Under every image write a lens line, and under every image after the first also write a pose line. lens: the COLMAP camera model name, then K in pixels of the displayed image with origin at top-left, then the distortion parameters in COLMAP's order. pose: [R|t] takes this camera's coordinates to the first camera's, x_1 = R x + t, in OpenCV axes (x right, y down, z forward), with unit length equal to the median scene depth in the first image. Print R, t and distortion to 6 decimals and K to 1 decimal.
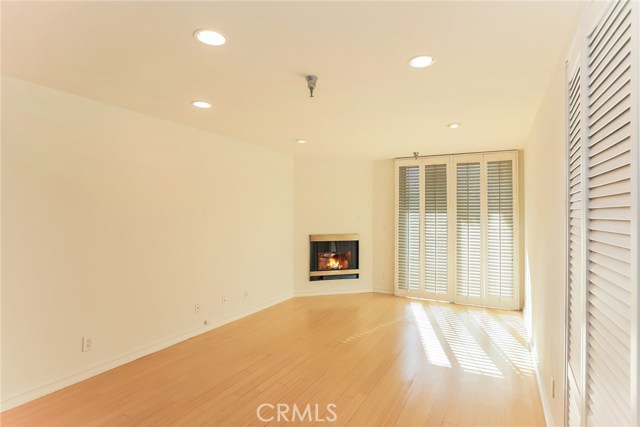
lens RADIAL K [[323.1, 0, 322.8], [0, 323.1, 212.3], [0, 0, 1]] dist [0.004041, -0.000890]
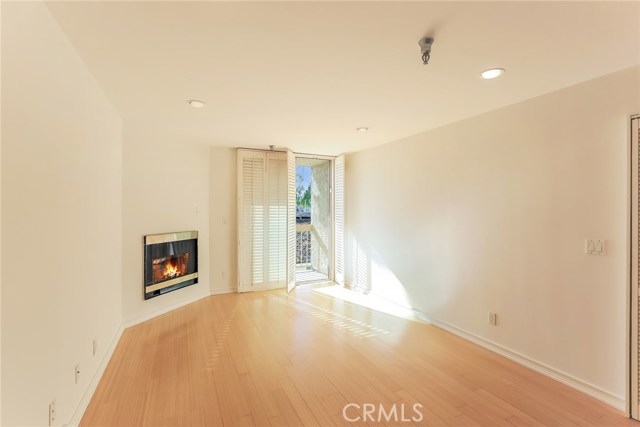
lens RADIAL K [[293.3, 0, 322.2], [0, 293.3, 212.6], [0, 0, 1]] dist [-0.006915, 0.003173]
pose [[0.611066, -0.014818, 0.791441, -0.301709], [-0.001654, 0.999799, 0.019996, 0.004131], [-0.791578, -0.013528, 0.610918, 0.284308]]
